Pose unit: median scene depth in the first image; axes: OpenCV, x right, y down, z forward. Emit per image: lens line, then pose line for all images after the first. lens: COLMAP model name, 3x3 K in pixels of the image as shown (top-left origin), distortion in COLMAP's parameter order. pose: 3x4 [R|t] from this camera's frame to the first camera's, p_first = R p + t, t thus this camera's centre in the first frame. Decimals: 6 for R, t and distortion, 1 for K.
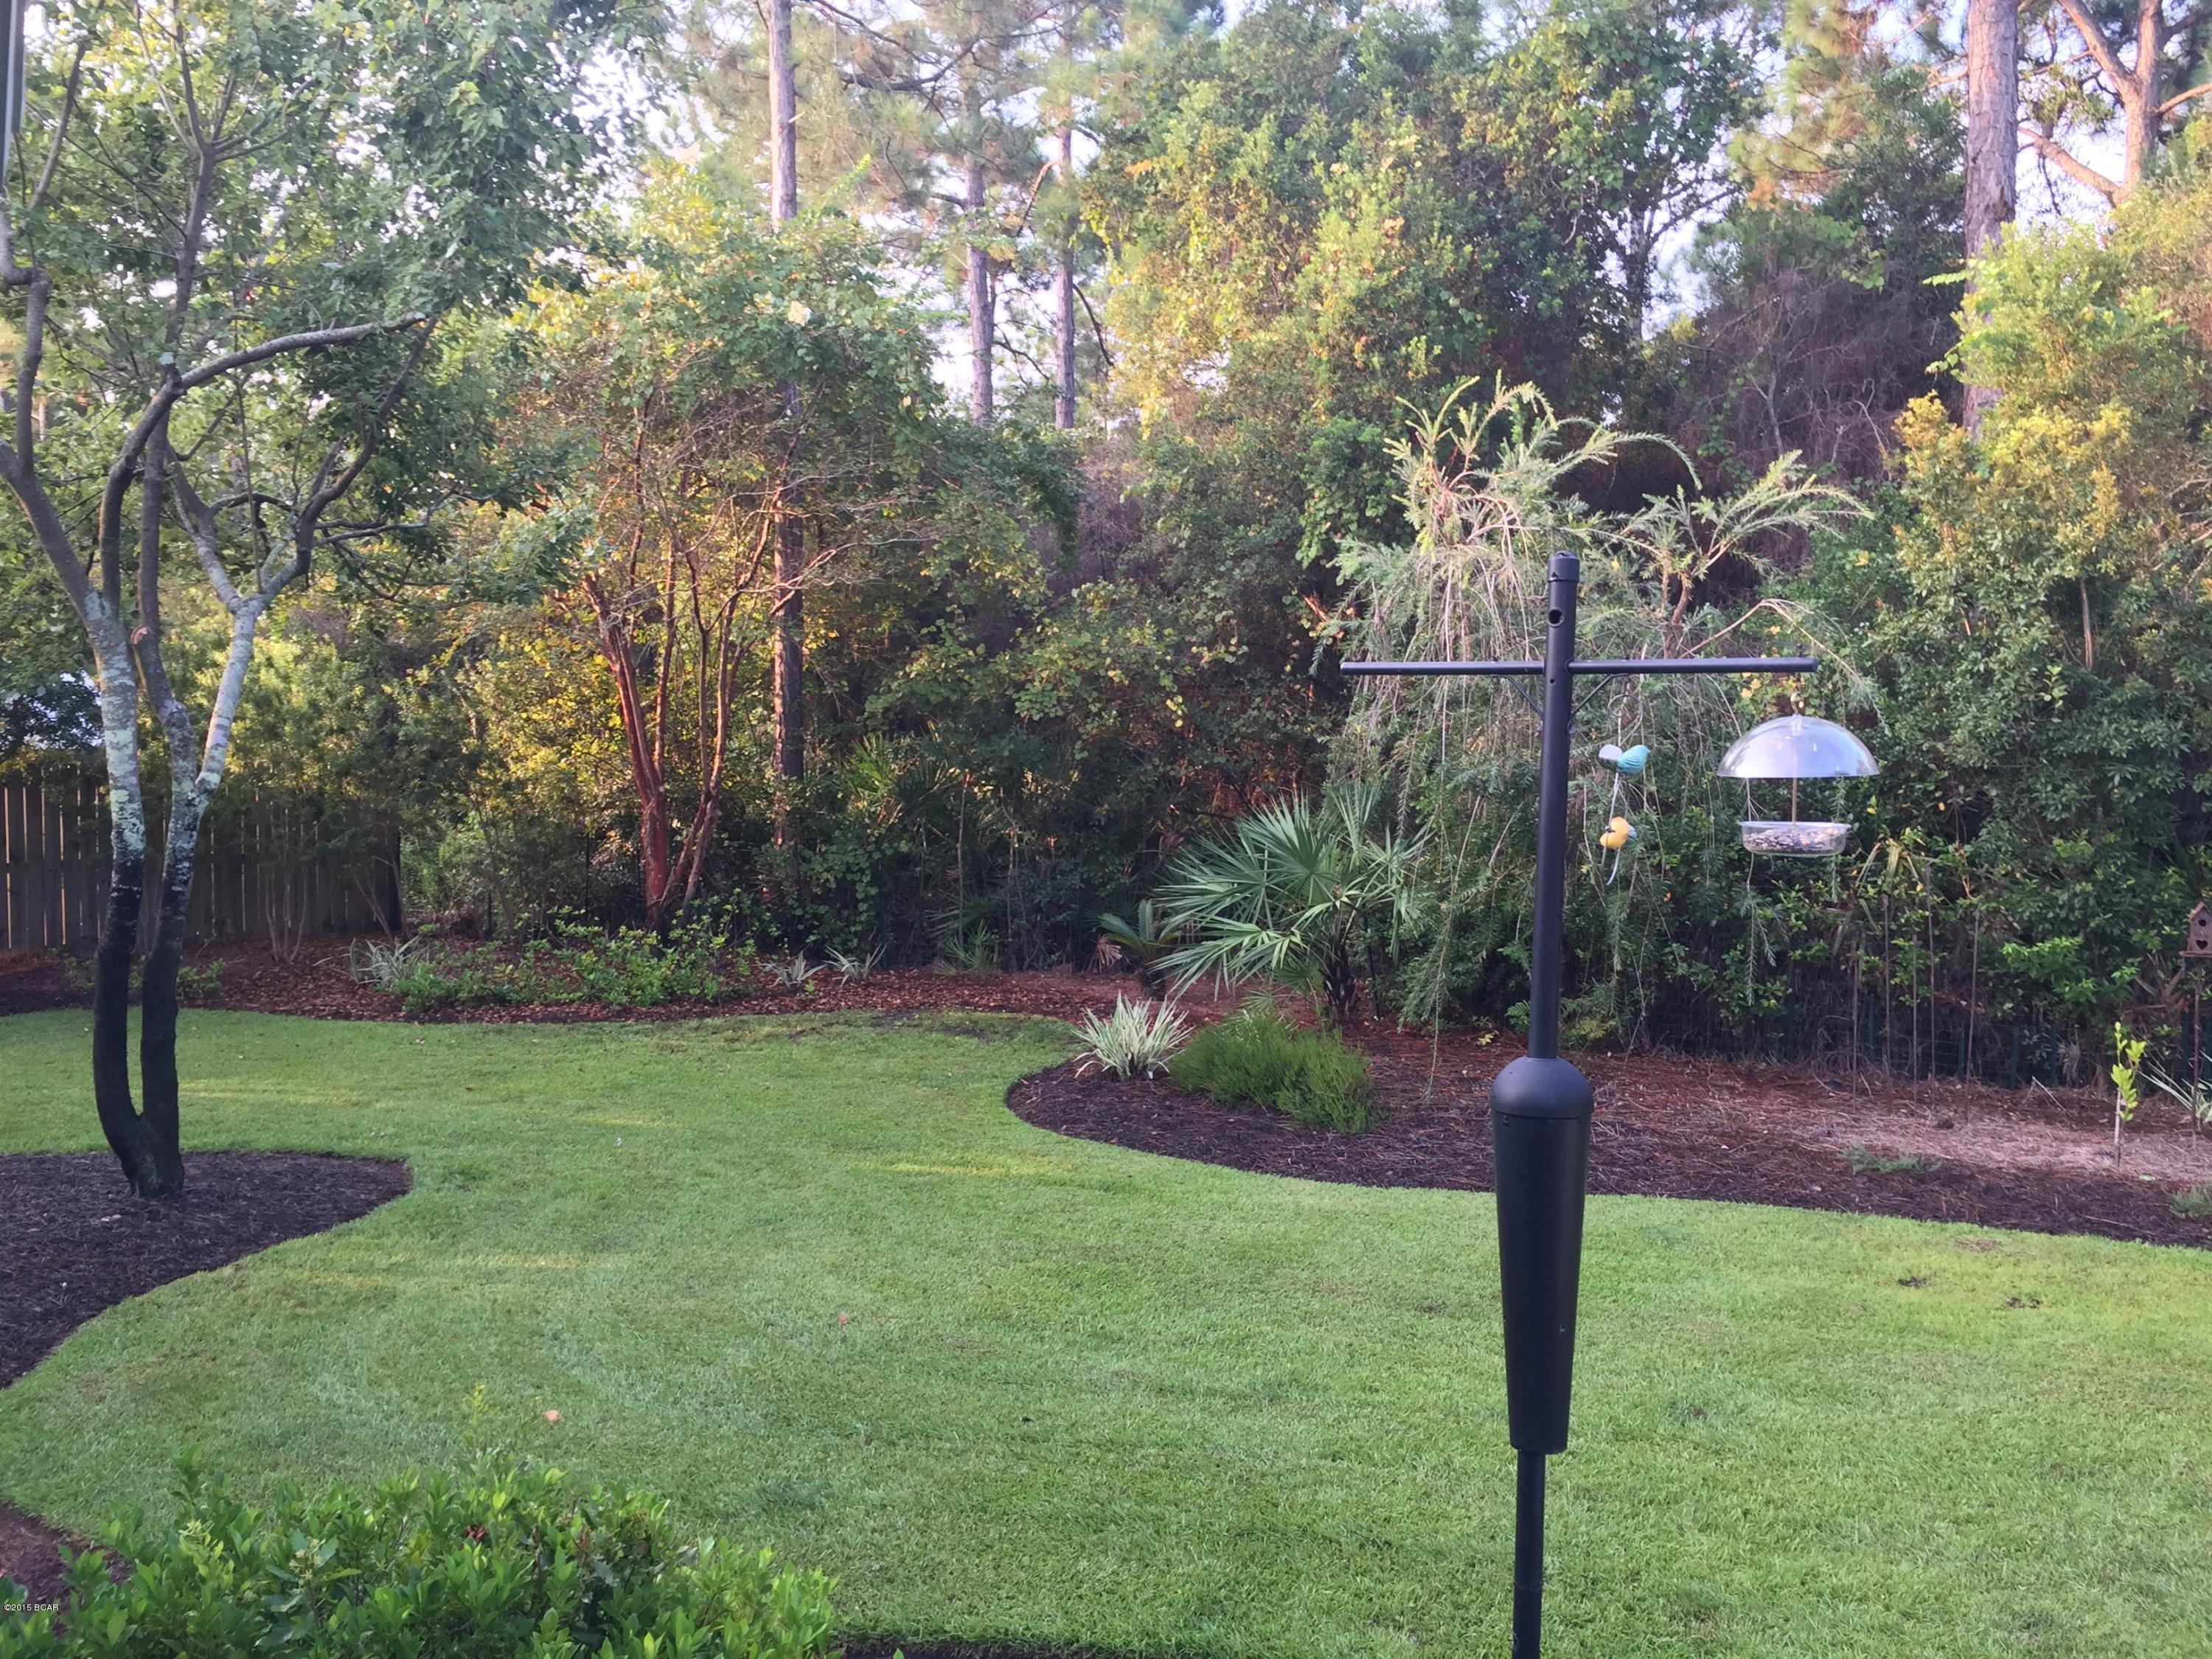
lens RADIAL K [[1897.1, 0, 1110.5], [0, 1897.1, 821.0], [0, 0, 1]] dist [0.095030, -0.128647]
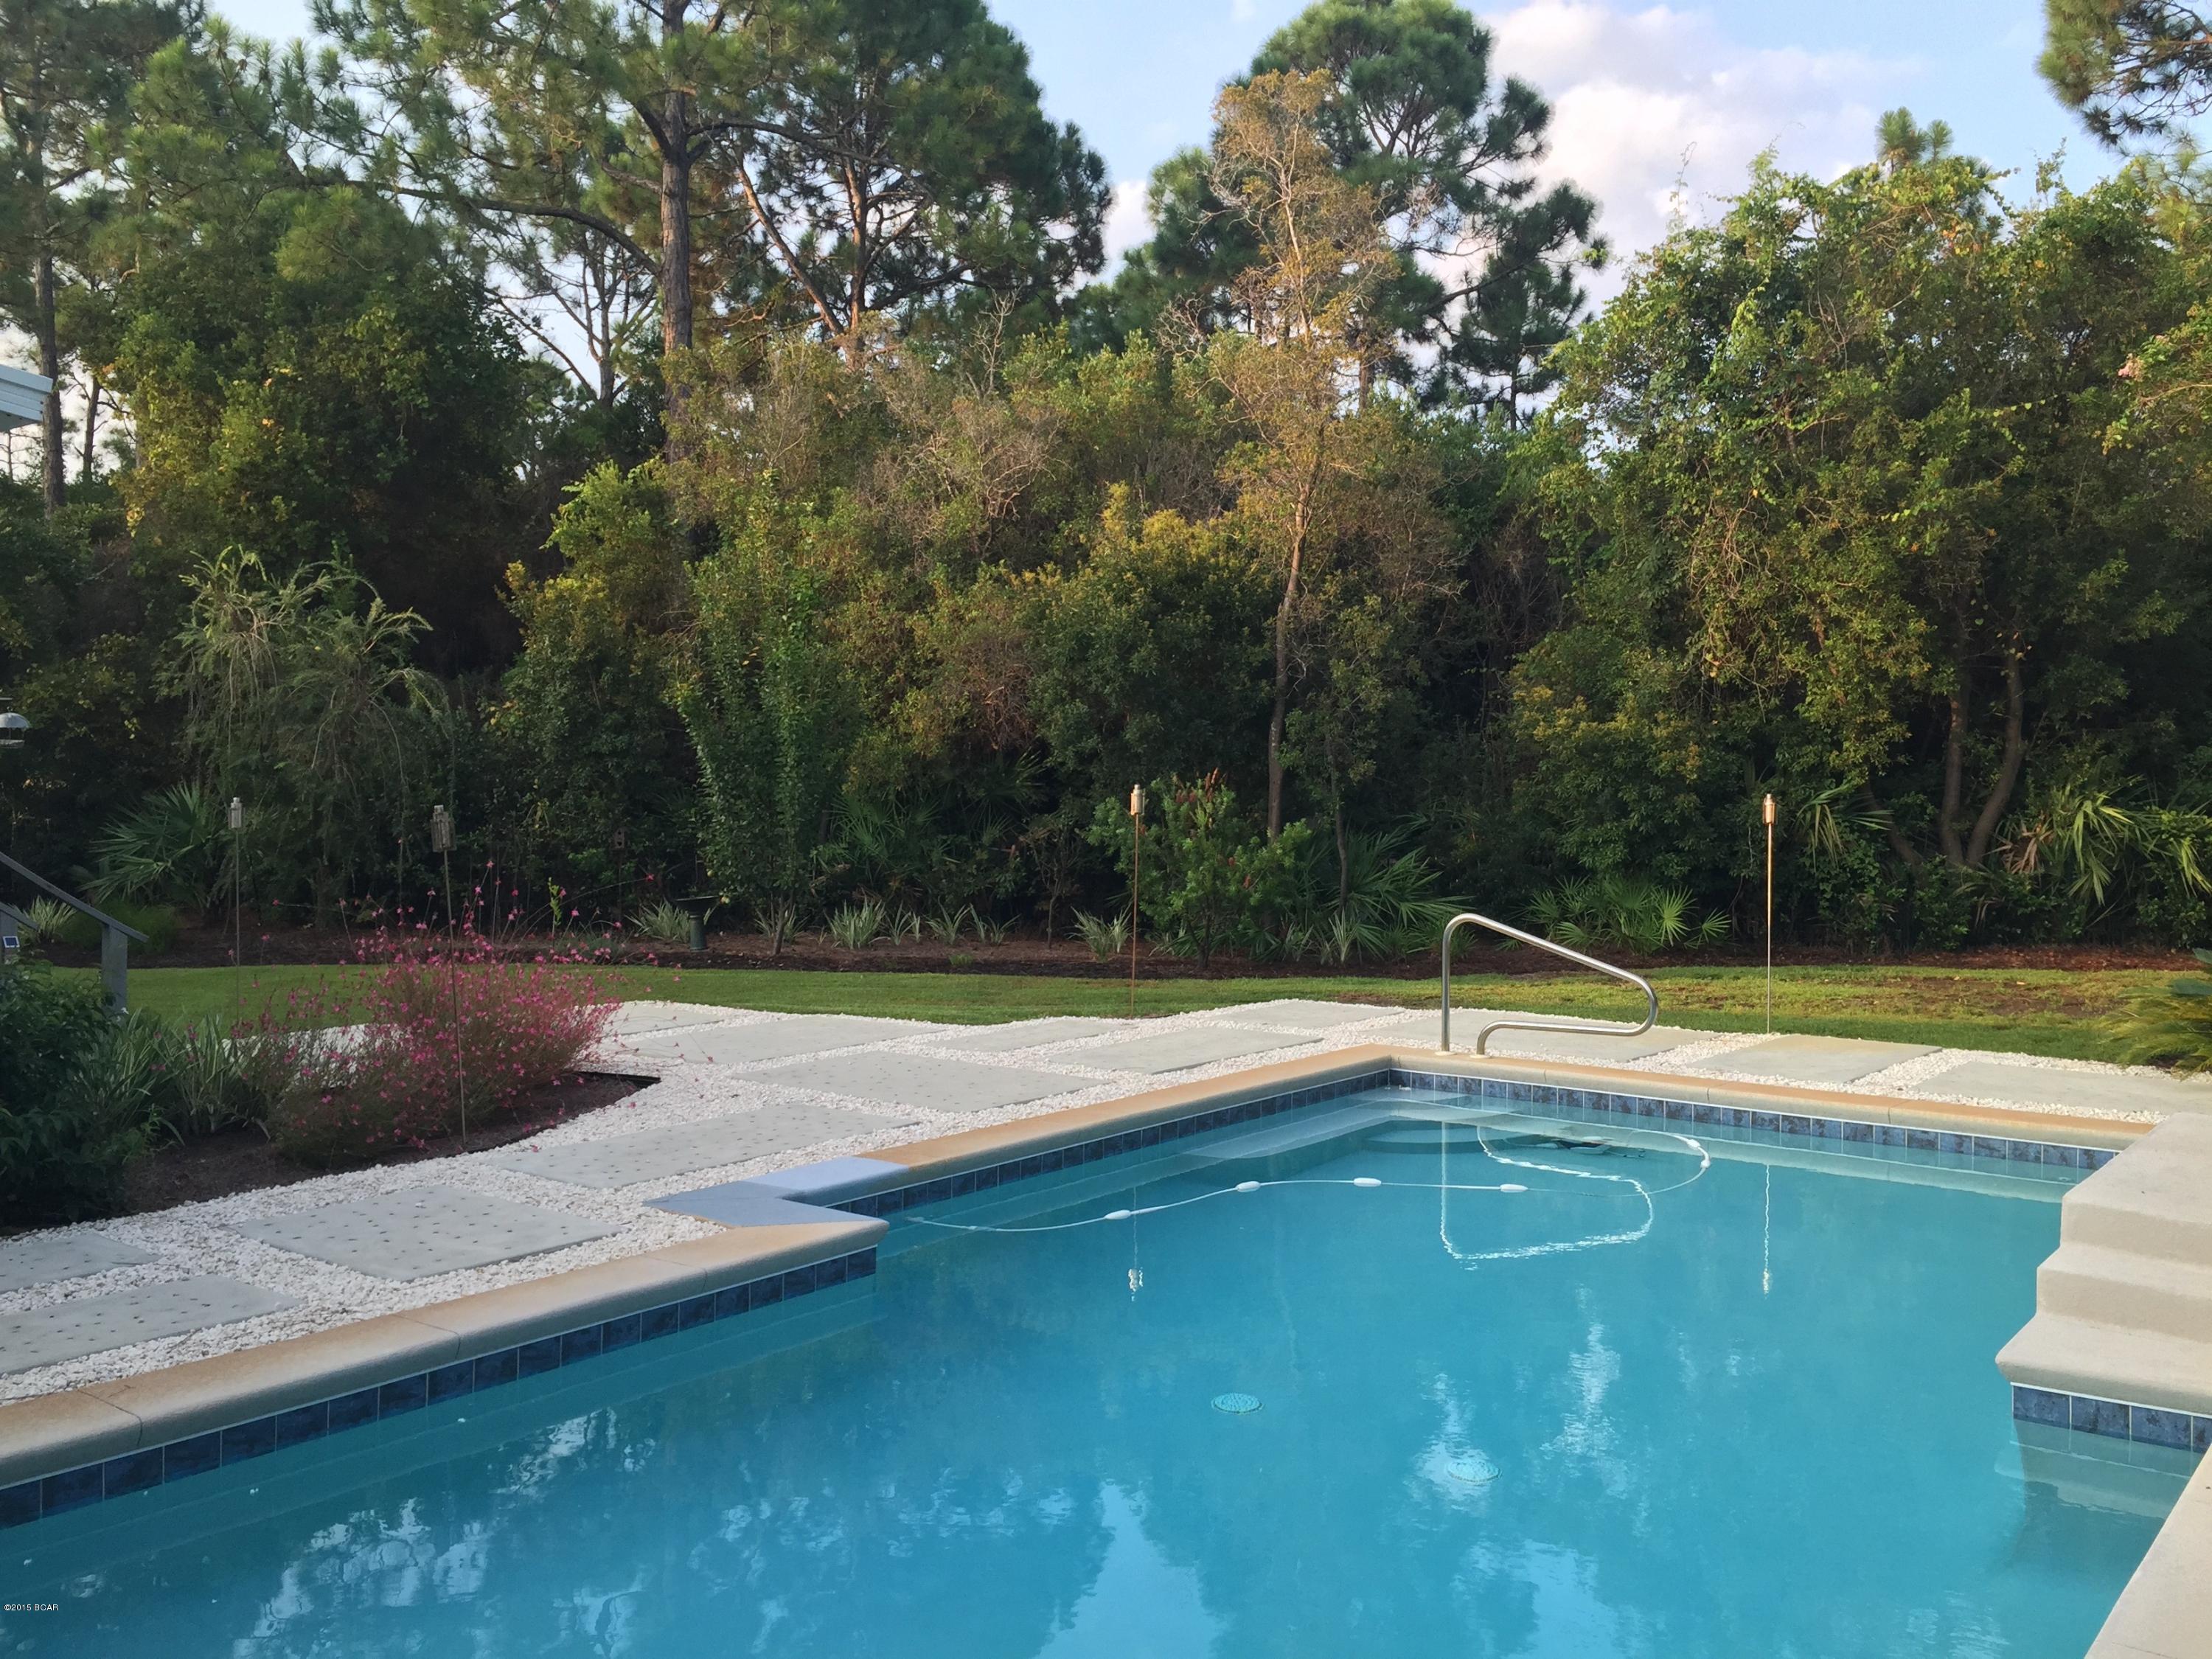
lens RADIAL K [[1897.1, 0, 1110.5], [0, 1897.1, 821.0], [0, 0, 1]] dist [0.095030, -0.128647]
pose [[0.933695, -0.007519, 0.357990, 0.221328], [0.014958, 0.999726, -0.018015, 0.056262], [-0.357757, 0.022176, 0.933552, -0.715805]]
